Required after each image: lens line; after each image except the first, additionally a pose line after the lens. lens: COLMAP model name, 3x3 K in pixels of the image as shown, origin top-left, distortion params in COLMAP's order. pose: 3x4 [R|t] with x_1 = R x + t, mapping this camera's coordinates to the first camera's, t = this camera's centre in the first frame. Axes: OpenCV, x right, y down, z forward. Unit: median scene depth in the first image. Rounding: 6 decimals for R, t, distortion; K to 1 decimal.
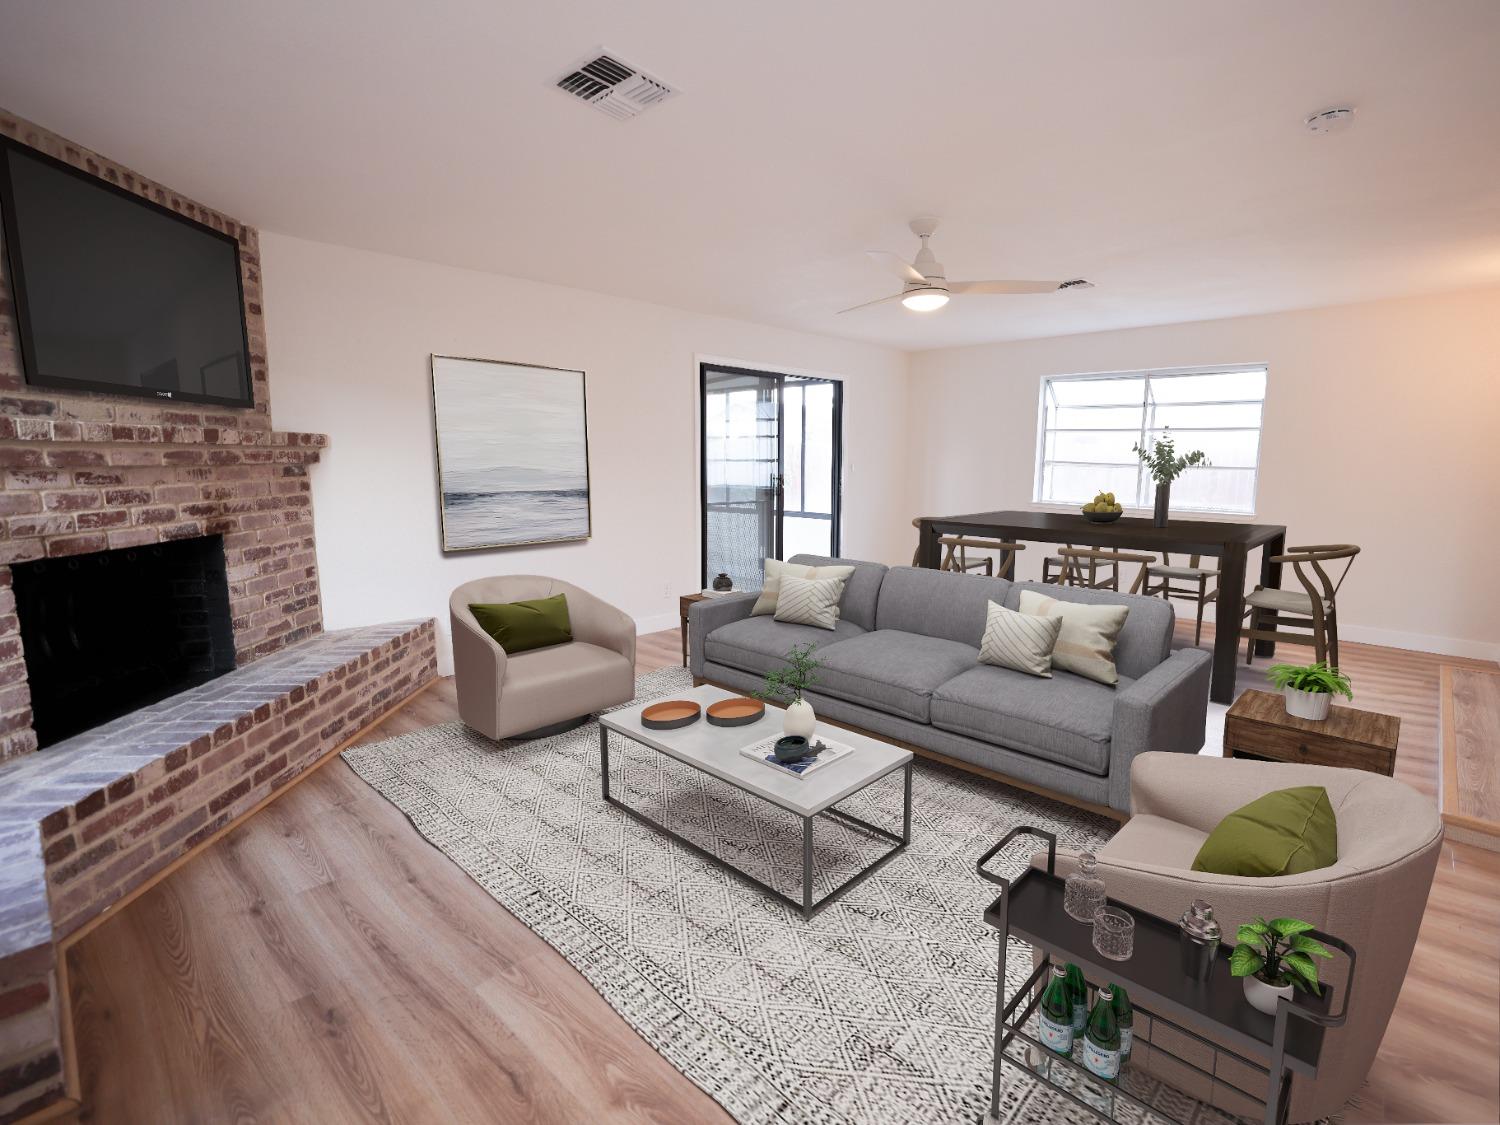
lens RADIAL K [[714.7, 0, 774.9], [0, 714.7, 565.5], [0, 0, 1]] dist [-0.035255, 0.010406]
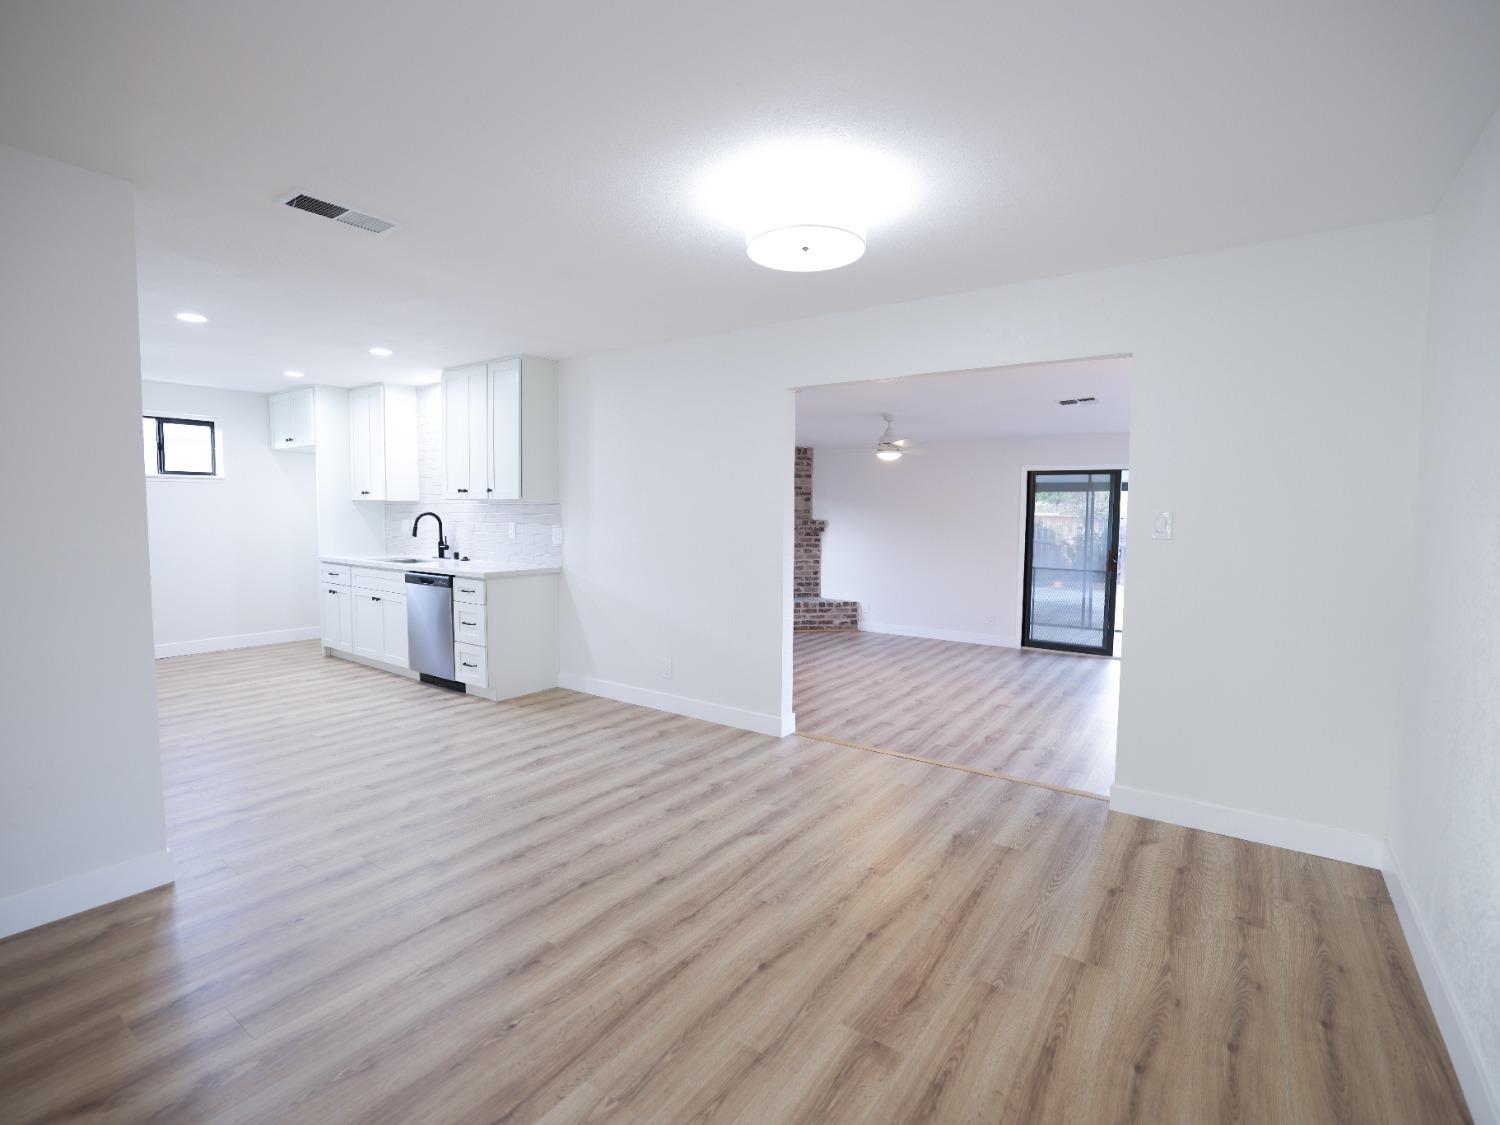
lens RADIAL K [[714.7, 0, 732.8], [0, 714.7, 579.5], [0, 0, 1]] dist [-0.035255, 0.010406]
pose [[0.127733, 0.091505, -0.987578, 2.245674], [-0.157208, 0.985015, 0.070934, -0.125382], [0.979270, 0.146195, 0.140204, 0.399614]]
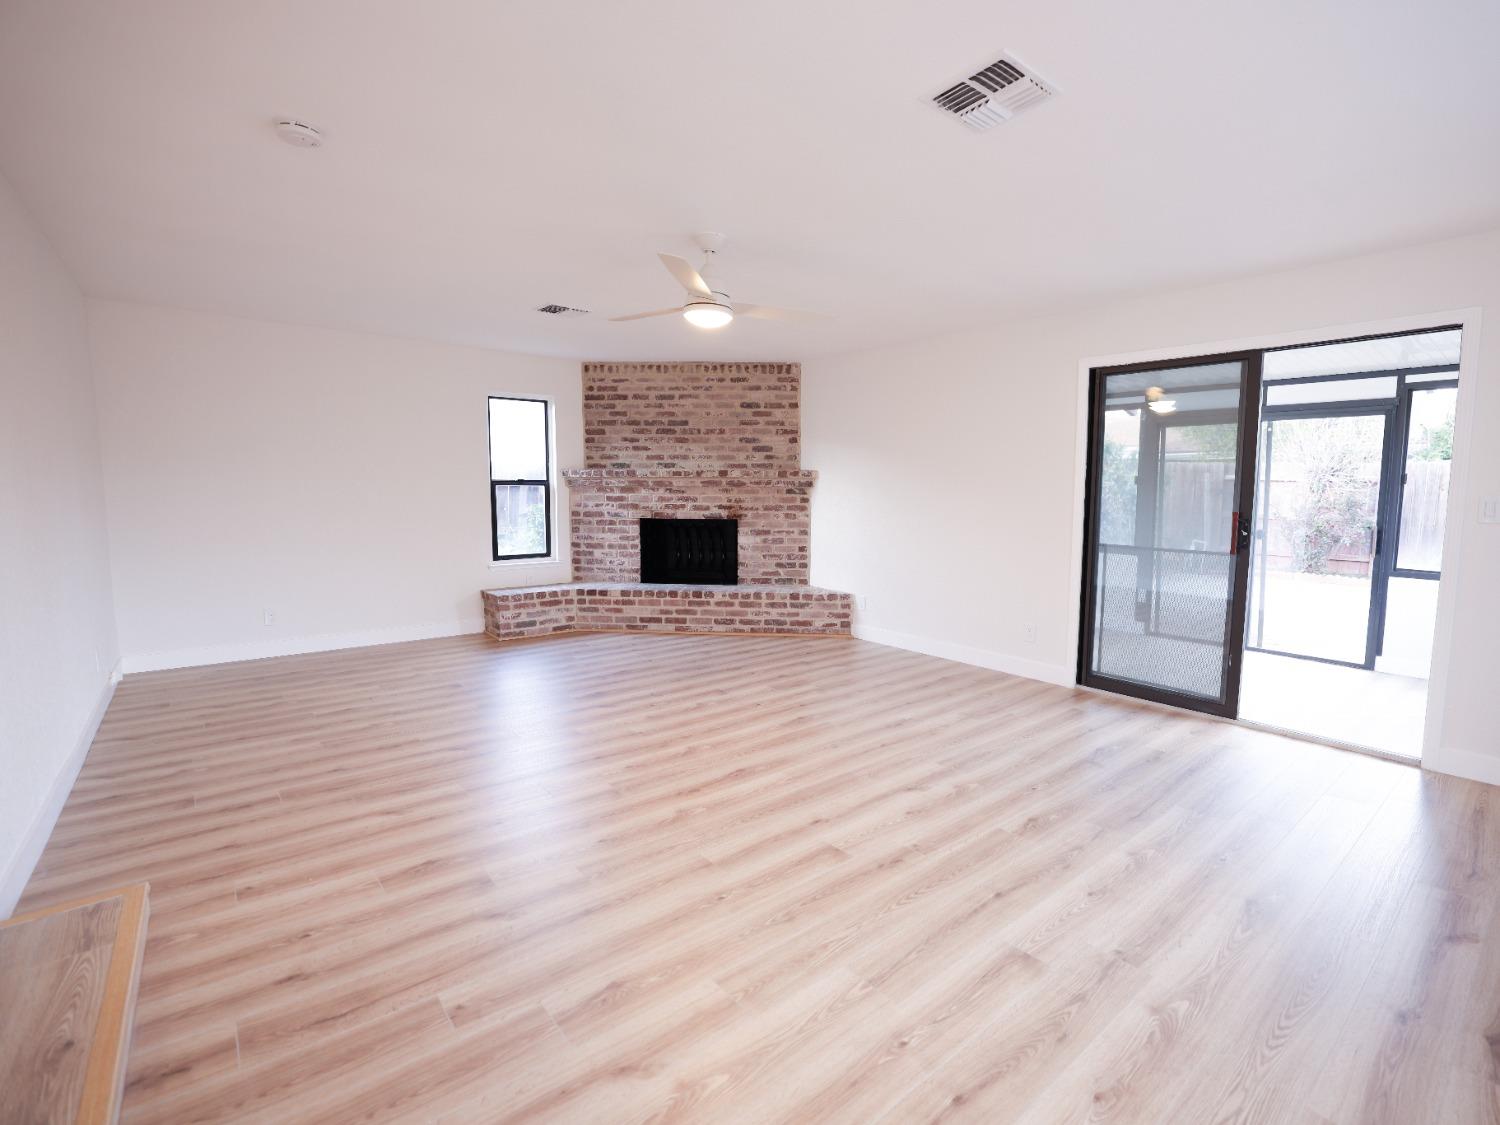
lens RADIAL K [[714.7, 0, 804.7], [0, 714.7, 559.0], [0, 0, 1]] dist [-0.035255, 0.010406]
pose [[-0.103029, 0.089617, -0.990633, 1.302861], [-0.156604, 0.982051, 0.105128, -0.182280], [0.982273, 0.165968, -0.087145, 1.378554]]
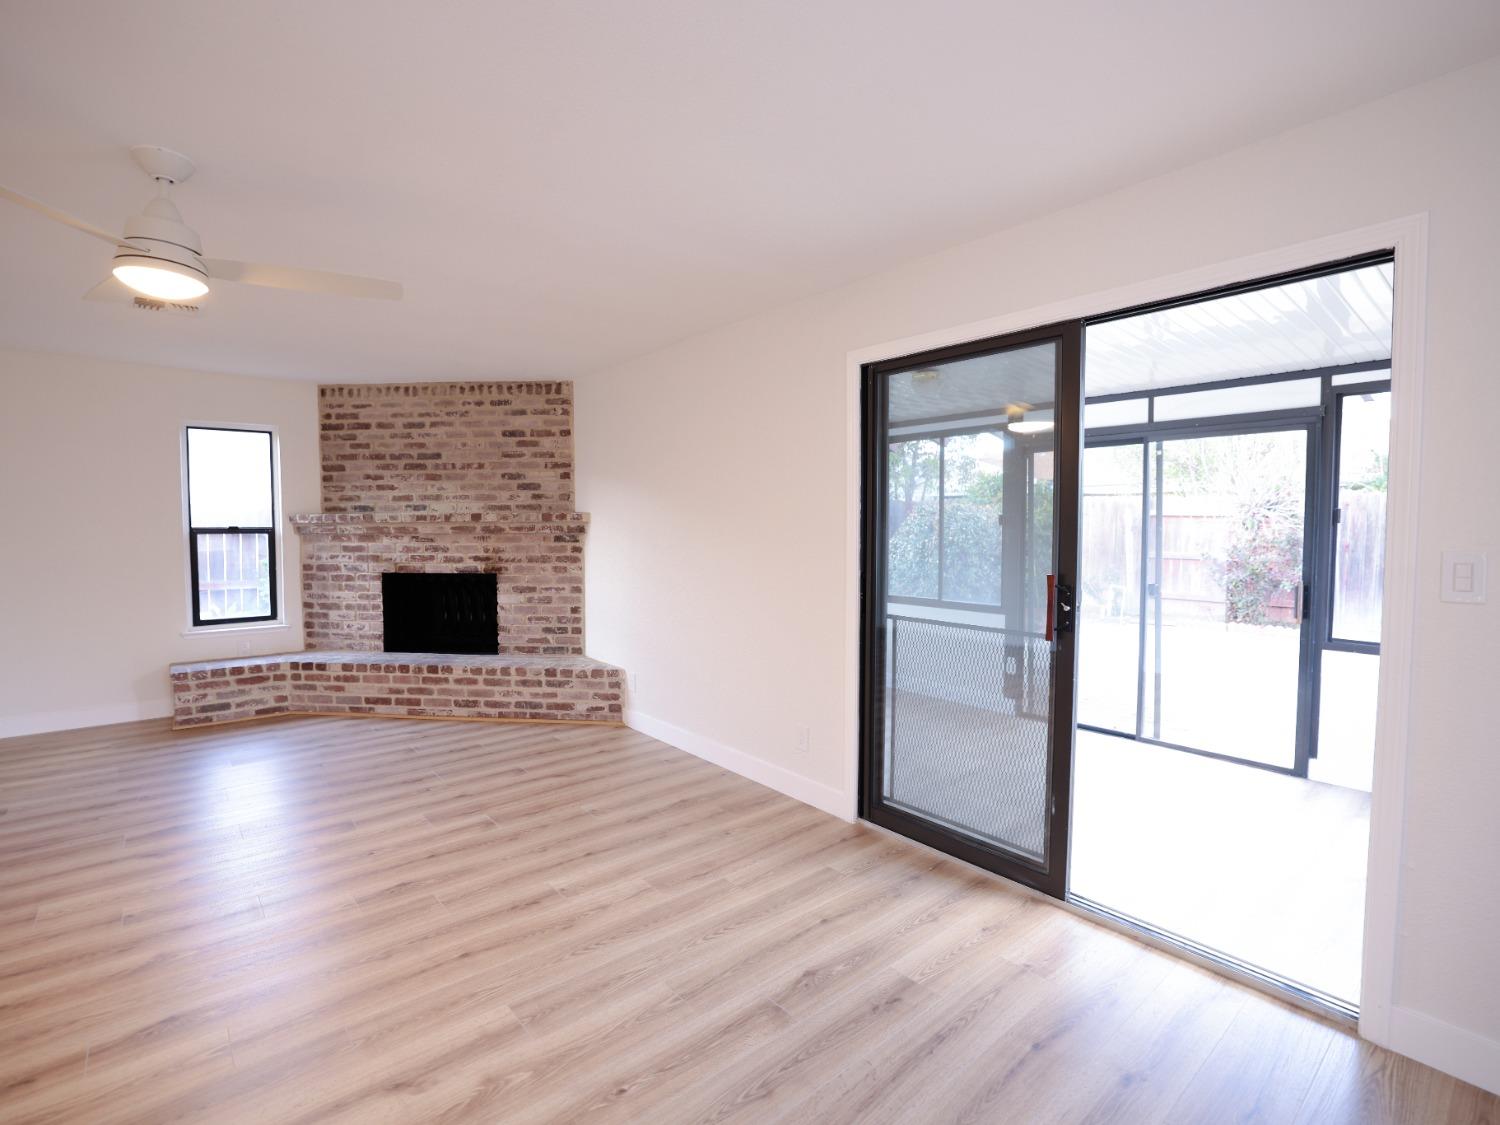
lens RADIAL K [[714.7, 0, 751.4], [0, 714.7, 560.9], [0, 0, 1]] dist [-0.035255, 0.010406]
pose [[-0.134615, 0.039061, -0.990128, 0.820945], [-0.147739, 0.987263, 0.059034, -0.263930], [0.979822, 0.154228, -0.127129, 1.785012]]
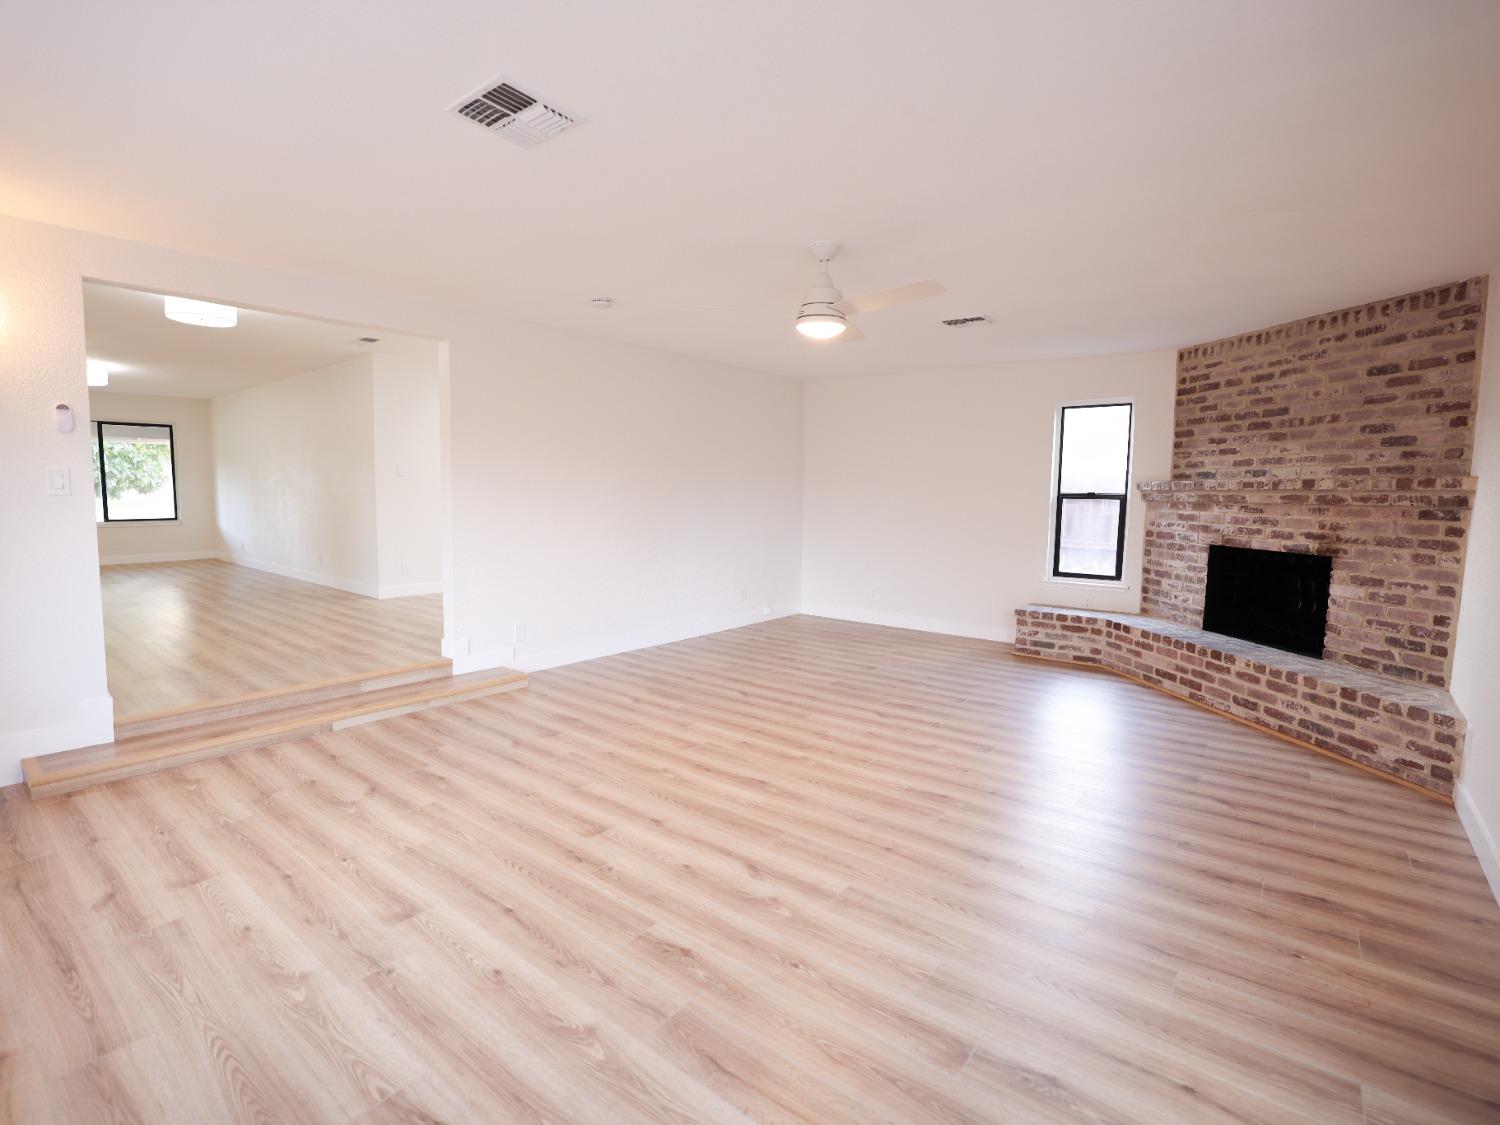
lens RADIAL K [[714.7, 0, 712.7], [0, 714.7, 562.5], [0, 0, 1]] dist [-0.035255, 0.010406]
pose [[-0.998201, -0.011597, -0.058820, 0.449699], [-0.025798, 0.968722, 0.246803, -0.324463], [0.054118, 0.247876, -0.967279, 2.174766]]
